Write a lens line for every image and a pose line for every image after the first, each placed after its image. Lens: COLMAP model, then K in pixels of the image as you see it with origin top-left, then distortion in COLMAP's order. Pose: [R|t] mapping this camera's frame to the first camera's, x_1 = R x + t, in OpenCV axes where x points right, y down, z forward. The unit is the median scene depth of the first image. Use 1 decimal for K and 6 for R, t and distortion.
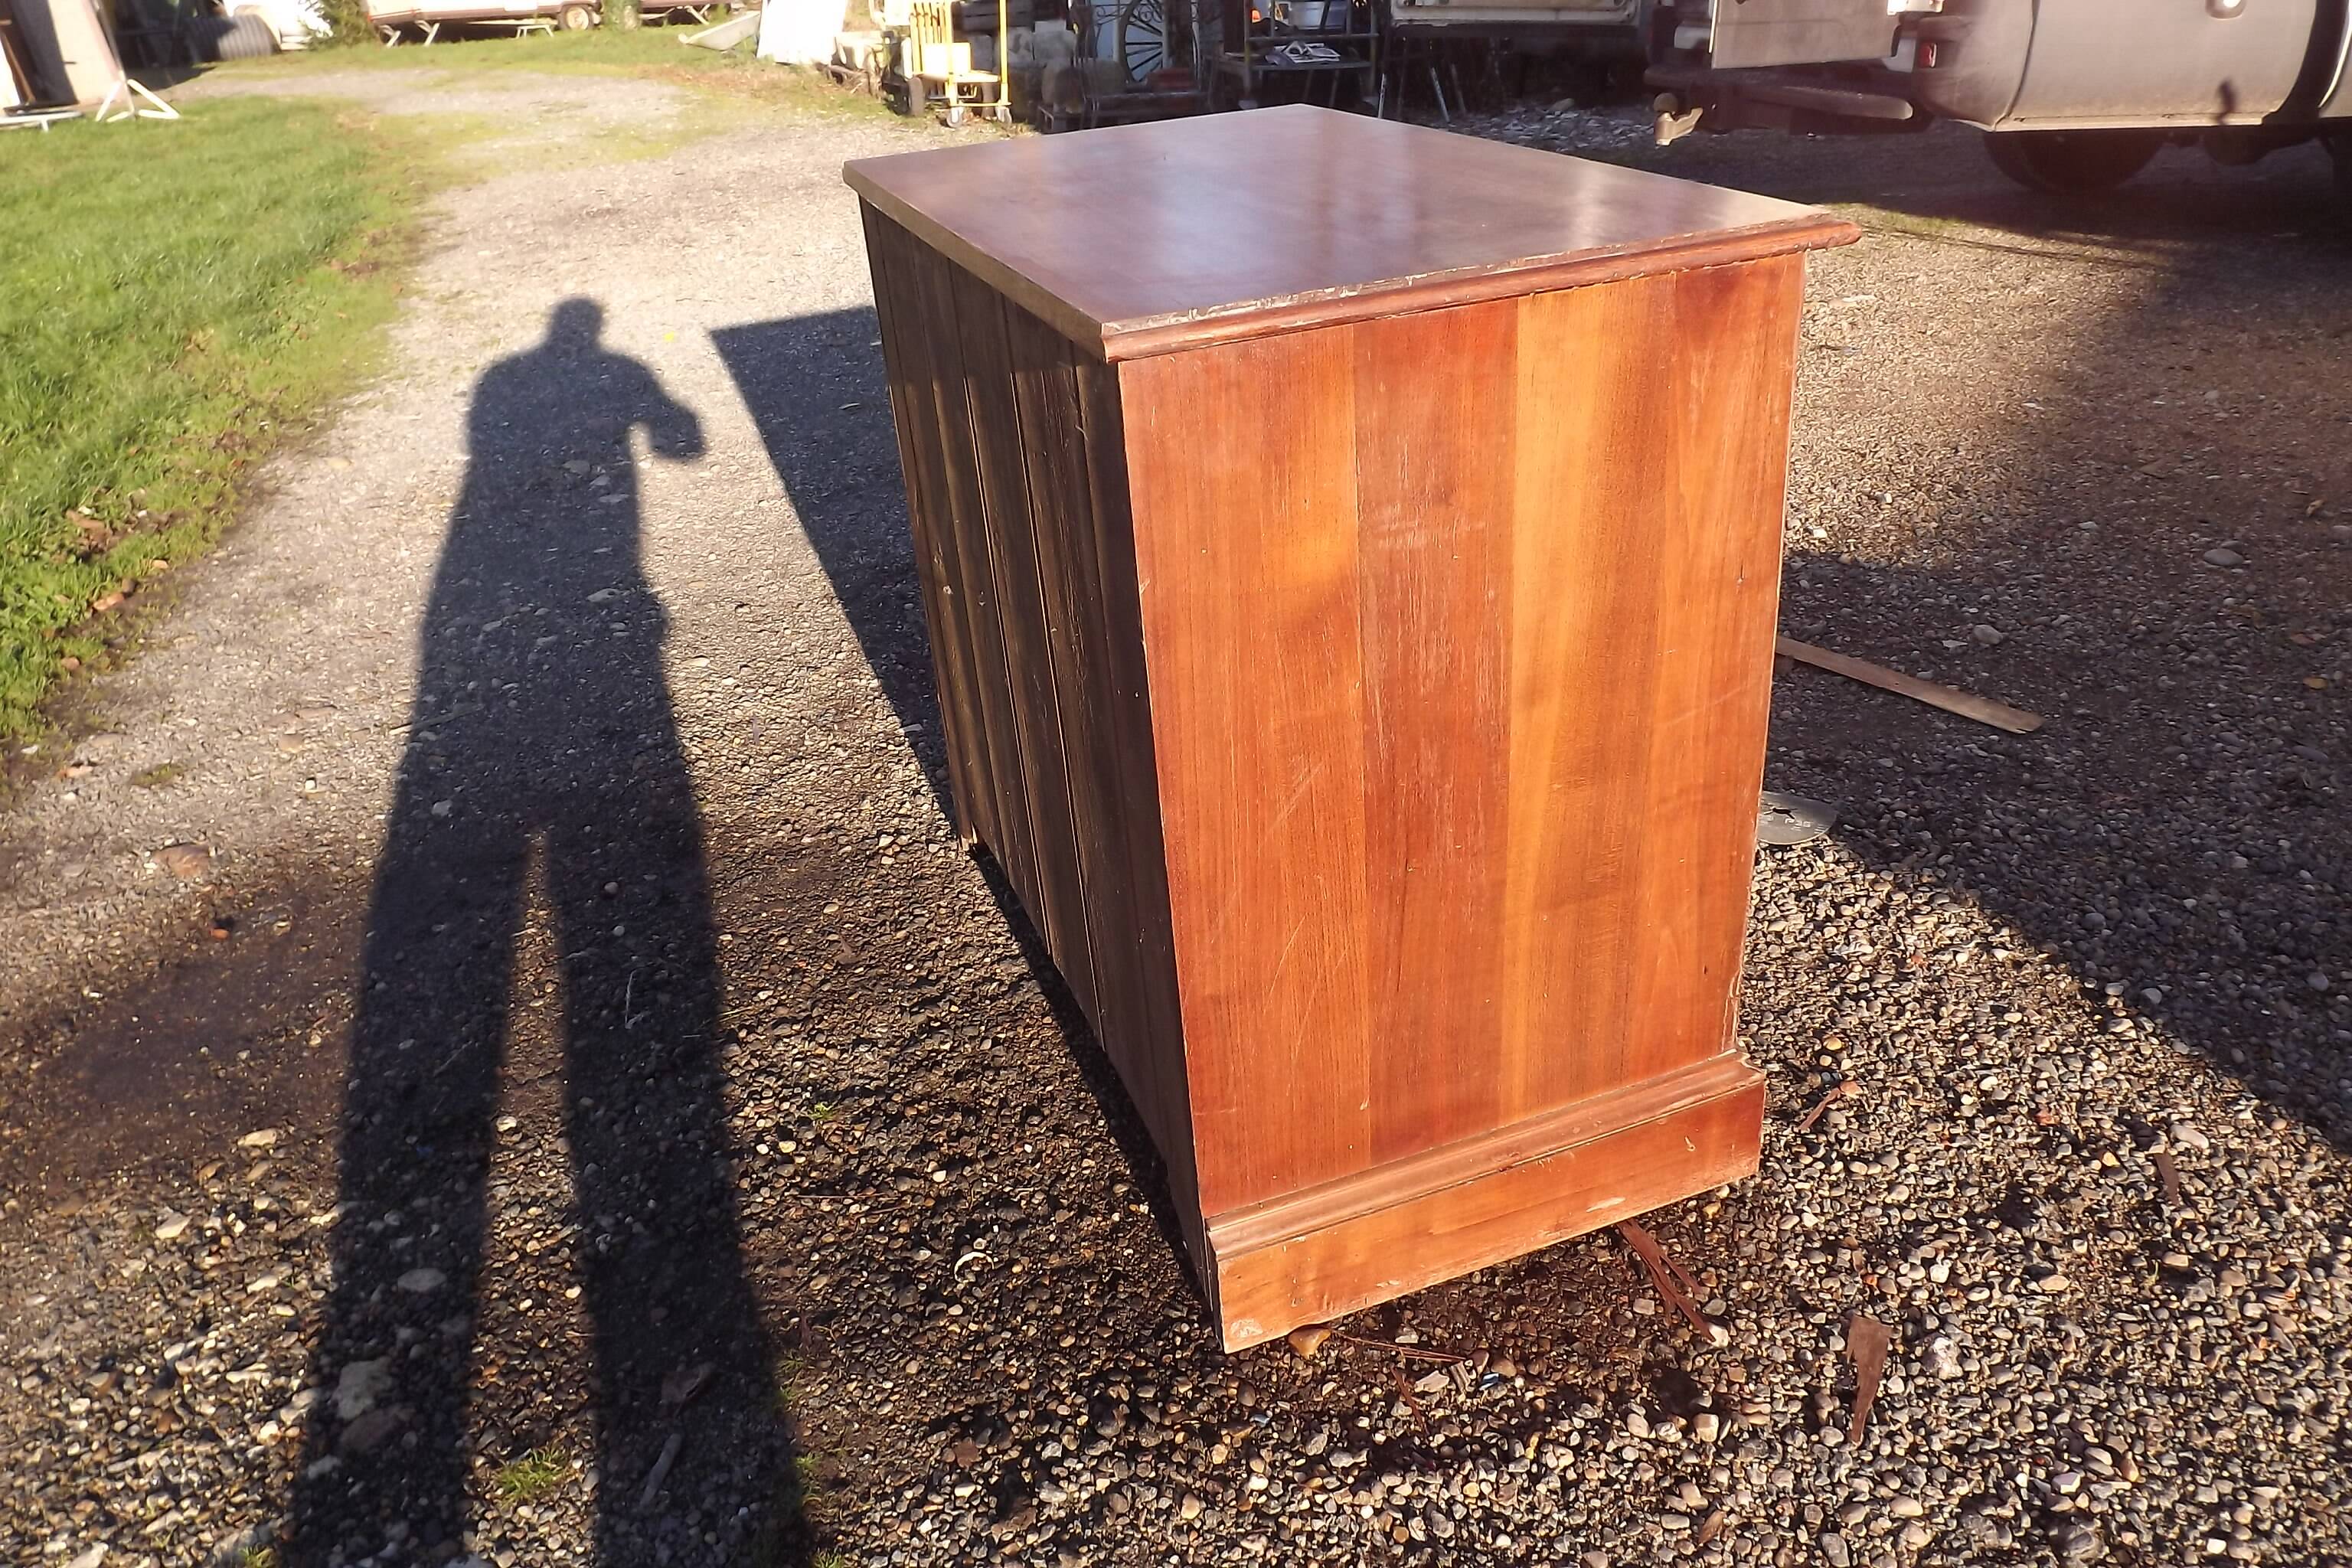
lens RADIAL K [[1709.4, 0, 1190.2], [0, 1709.4, 794.4], [0, 0, 1]] dist [-0.069254, 0.022746]
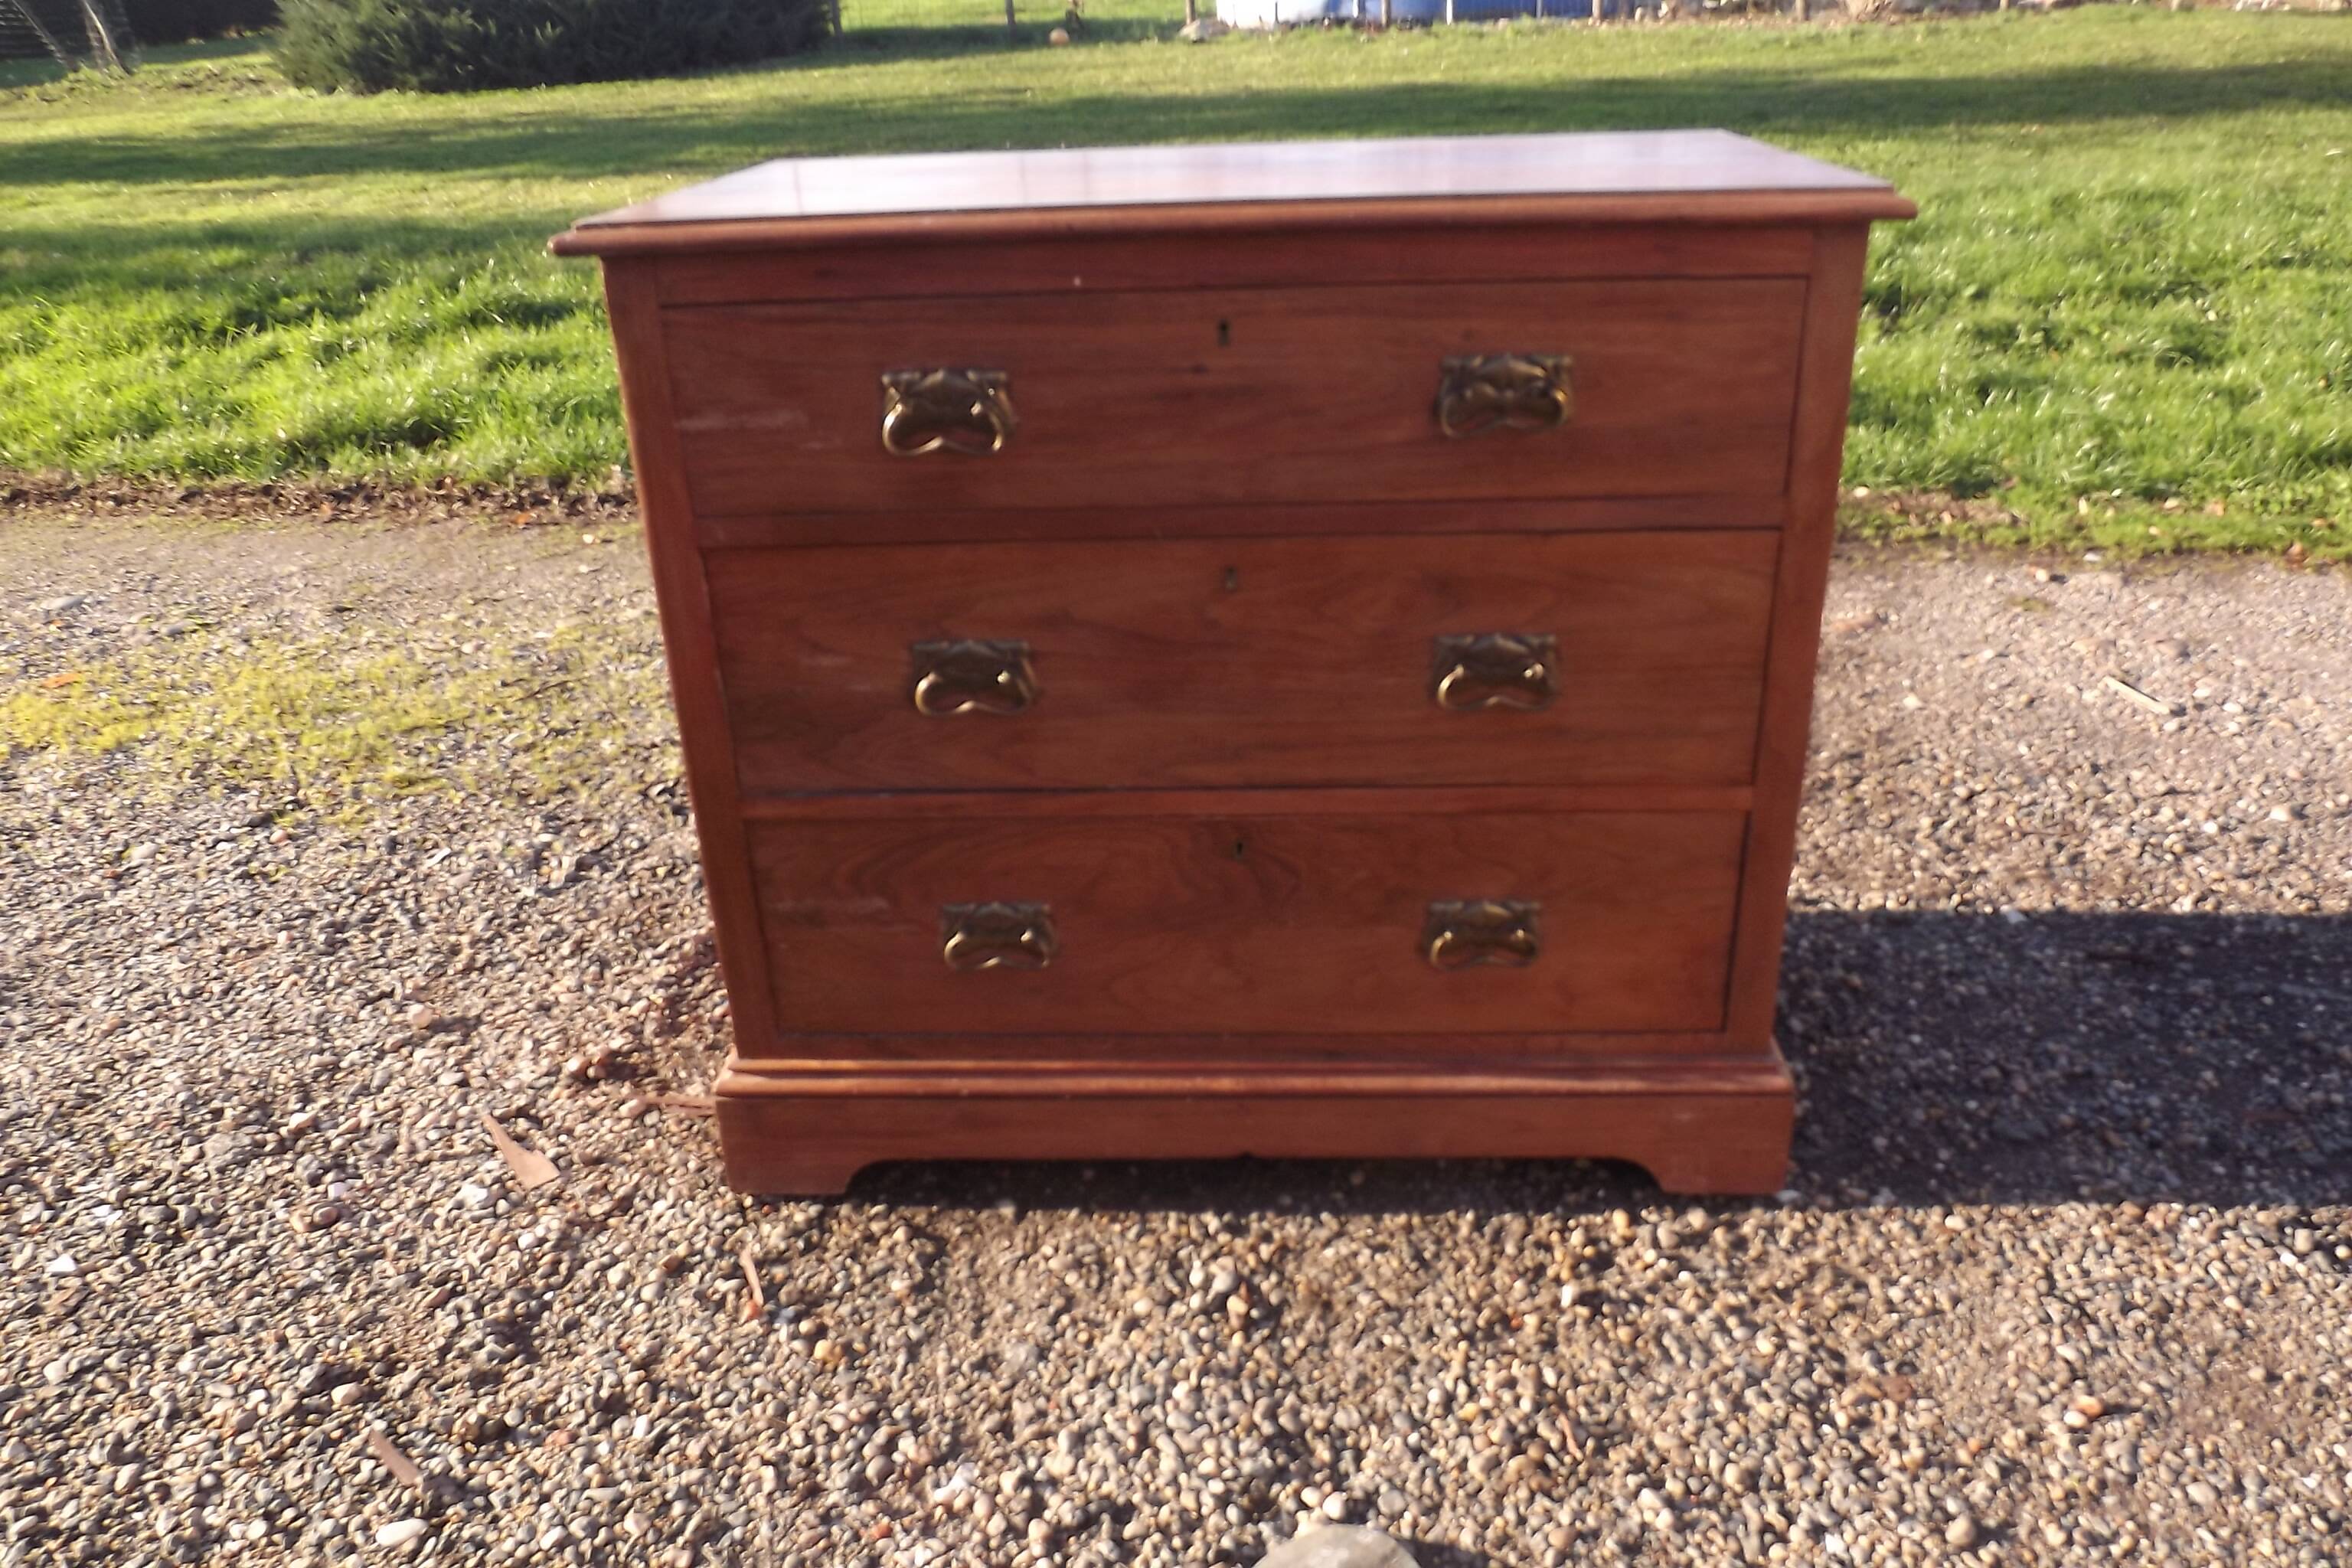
lens RADIAL K [[1709.4, 0, 1208.3], [0, 1709.4, 778.1], [0, 0, 1]] dist [-0.069254, 0.022746]
pose [[-0.380038, 0.463615, -0.800395, 0.718739], [-0.382018, 0.709400, 0.592295, -0.510502], [0.842397, 0.530860, -0.092489, 0.944389]]
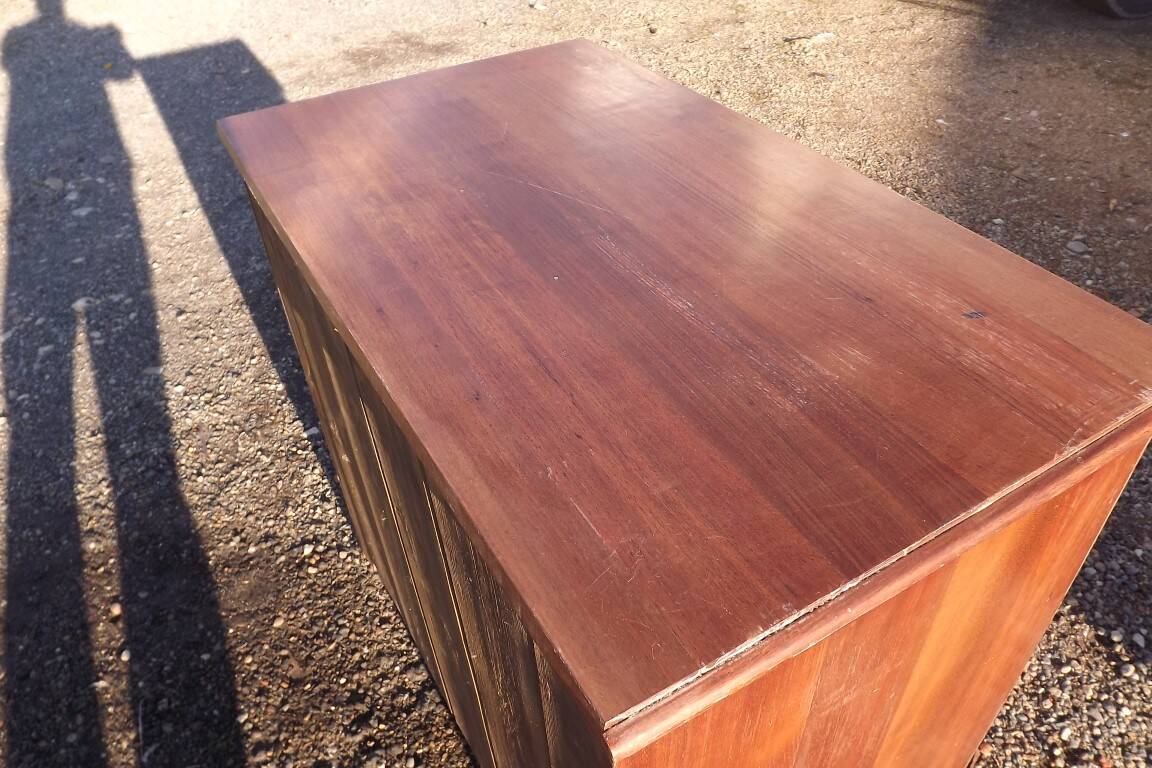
lens RADIAL K [[837.3, 0, 589.9], [0, 837.3, 399.5], [0, 0, 1]] dist [-0.069254, 0.022746]
pose [[0.981849, -0.085108, 0.169498, -0.058029], [0.049555, 0.977741, 0.203880, -0.262671], [-0.183077, -0.191780, 0.964211, 0.335096]]
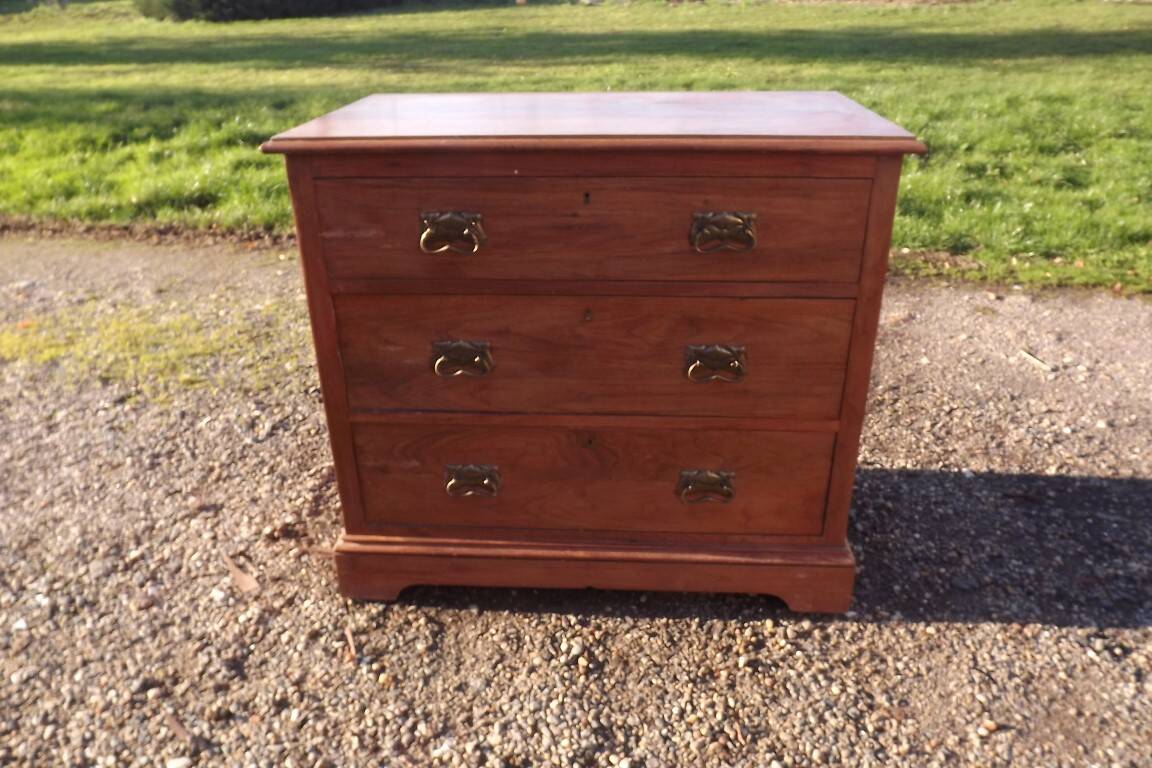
lens RADIAL K [[837.3, 0, 581.2], [0, 837.3, 383.8], [0, 0, 1]] dist [-0.069254, 0.022746]
pose [[-0.396681, 0.471054, -0.787878, 0.703723], [-0.397253, 0.685671, 0.609955, -0.544368], [0.827547, 0.554944, -0.084865, 0.931921]]
